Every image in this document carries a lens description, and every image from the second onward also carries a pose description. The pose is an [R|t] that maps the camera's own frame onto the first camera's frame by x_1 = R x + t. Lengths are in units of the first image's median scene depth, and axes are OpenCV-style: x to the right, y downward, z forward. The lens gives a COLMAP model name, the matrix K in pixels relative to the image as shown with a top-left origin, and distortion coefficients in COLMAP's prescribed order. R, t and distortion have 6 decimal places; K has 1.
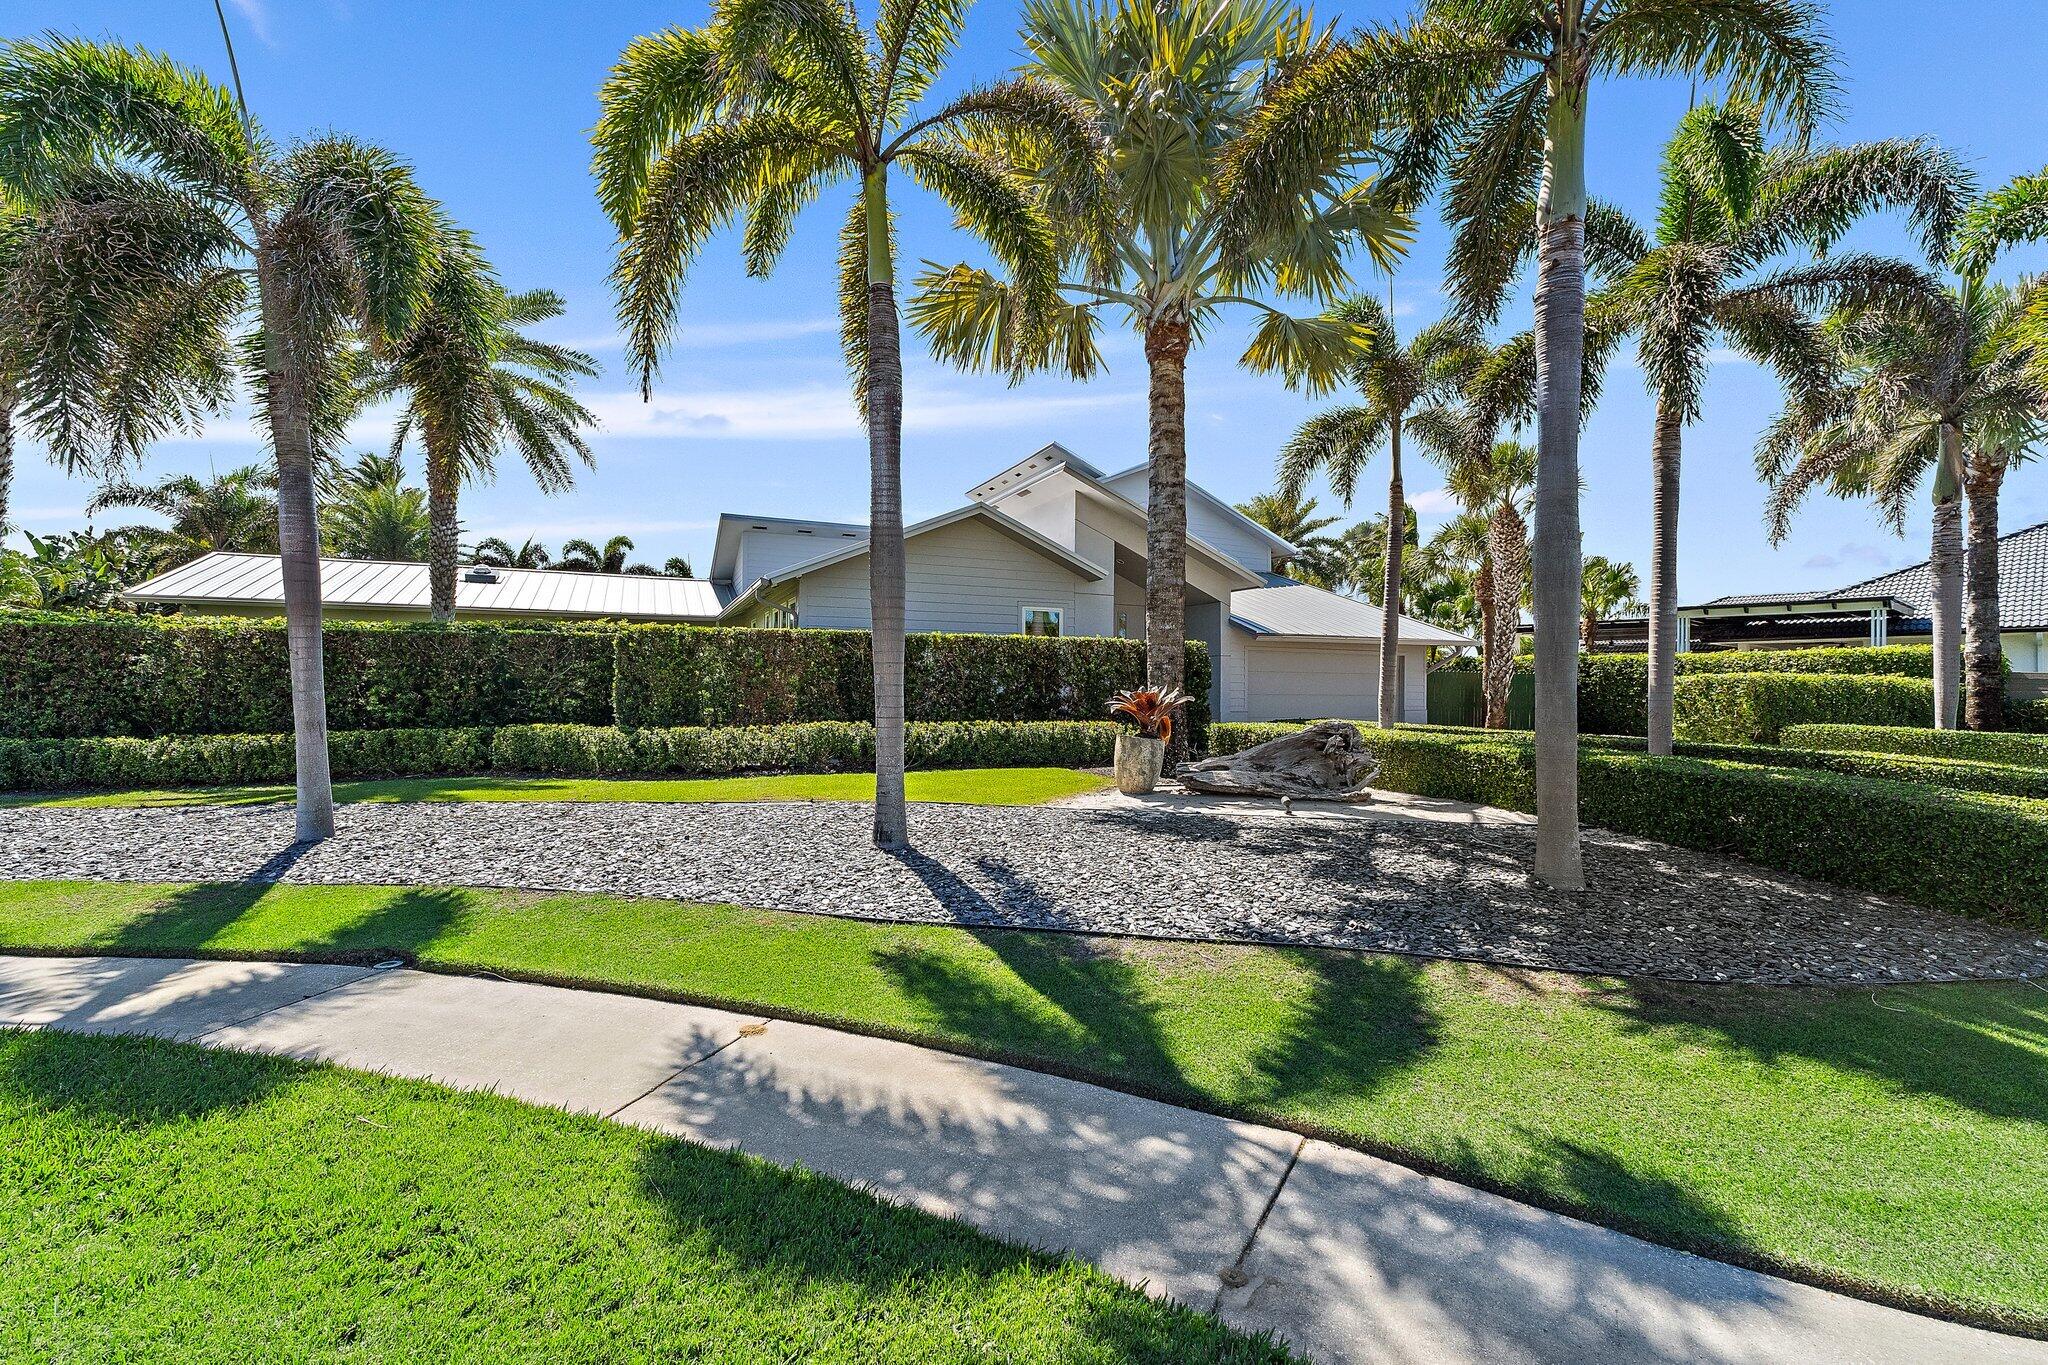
lens RADIAL K [[883.4, 0, 1020.6], [0, 883.4, 679.8], [0, 0, 1]] dist [-0.002540, -0.000172]
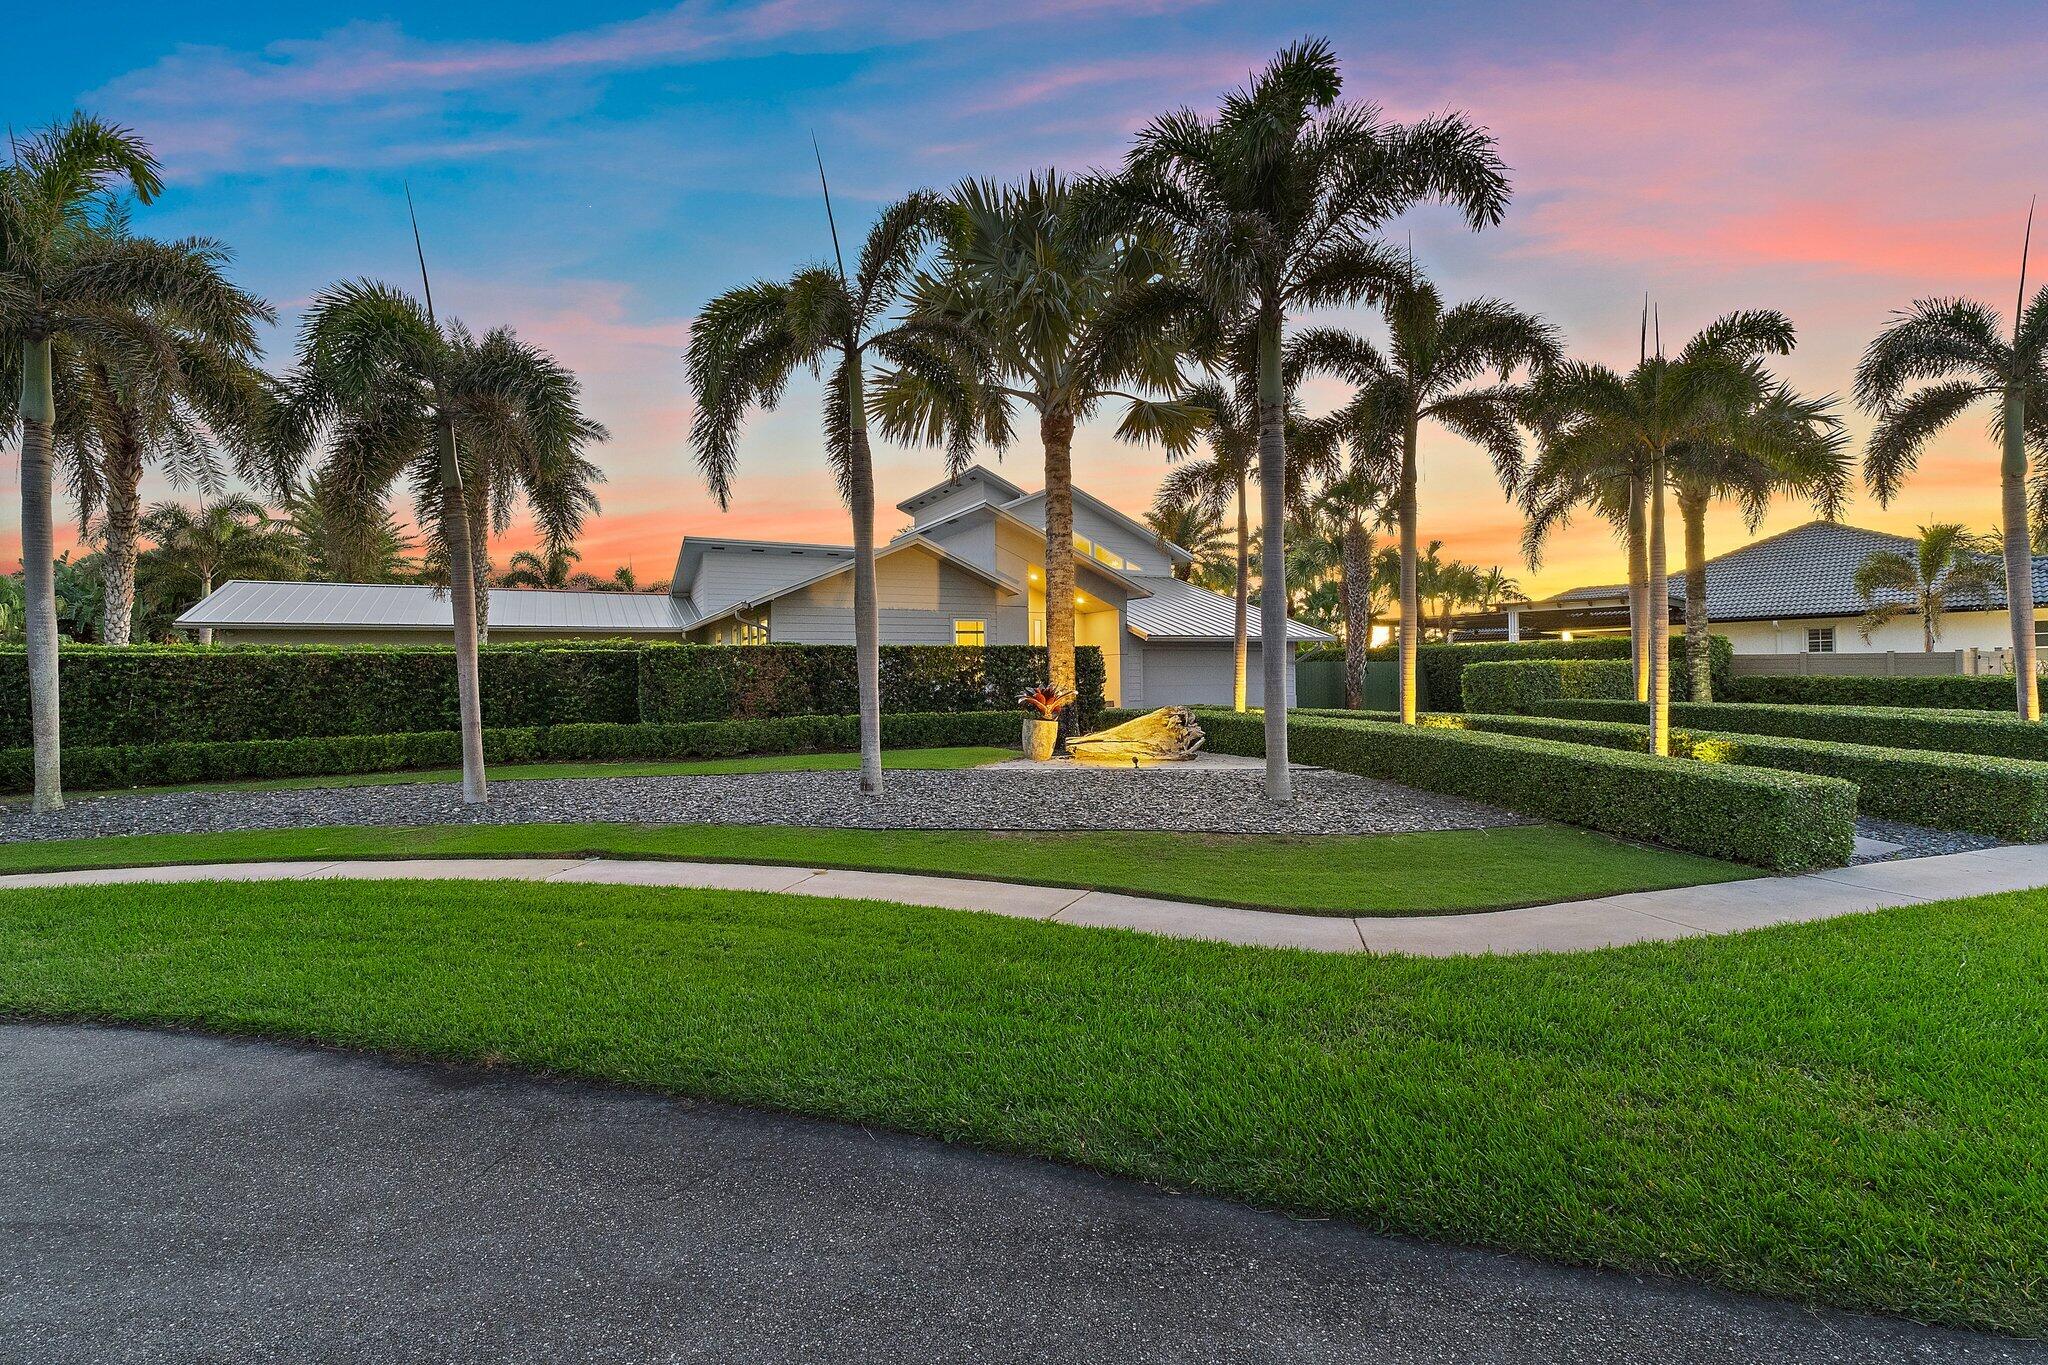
lens RADIAL K [[883.4, 0, 1015.0], [0, 883.4, 679.5], [0, 0, 1]] dist [-0.002540, -0.000172]
pose [[0.997268, -0.021729, 0.070595, -0.002321], [0.021348, 0.999753, 0.006146, -0.007862], [-0.070711, -0.004622, 0.997486, -0.330012]]
